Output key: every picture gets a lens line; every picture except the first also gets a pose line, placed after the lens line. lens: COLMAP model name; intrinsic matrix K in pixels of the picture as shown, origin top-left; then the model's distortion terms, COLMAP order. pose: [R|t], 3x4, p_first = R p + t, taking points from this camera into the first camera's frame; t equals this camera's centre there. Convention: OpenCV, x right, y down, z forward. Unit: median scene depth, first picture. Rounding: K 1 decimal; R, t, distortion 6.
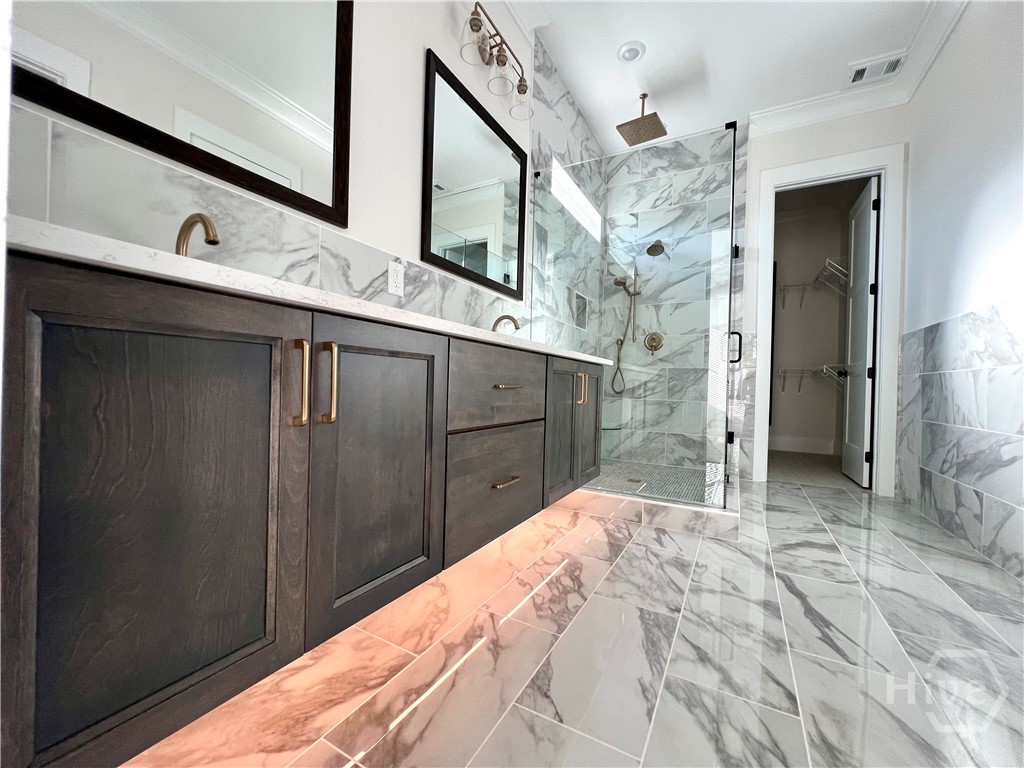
lens RADIAL K [[409.7, 0, 510.3], [0, 409.7, 385.9], [0, 0, 1]] dist [-0.004202, 0.001327]
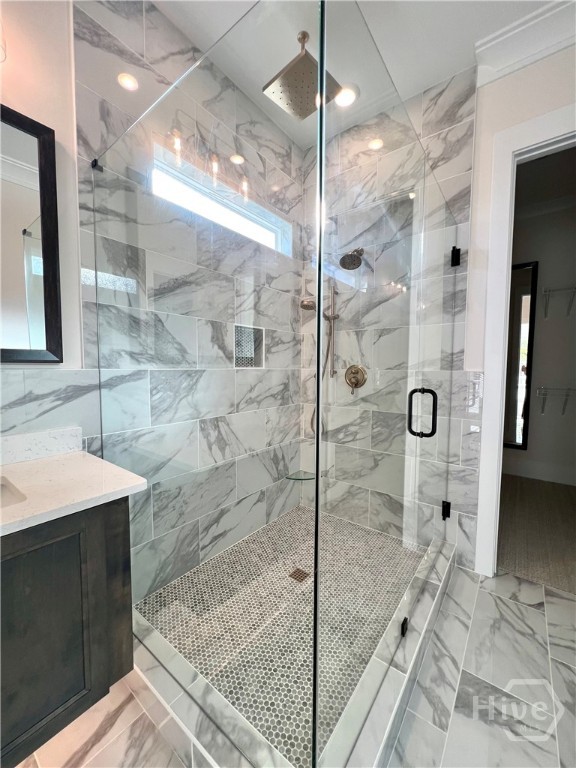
lens RADIAL K [[308.7, 0, 289.0], [0, 308.7, 384.1], [0, 0, 1]] dist [-0.002045, 0.001082]
pose [[0.989421, -0.015212, -0.144274, 0.313968], [0.023443, 0.998182, 0.055528, -0.132565], [0.143167, -0.058323, 0.987979, 0.383123]]
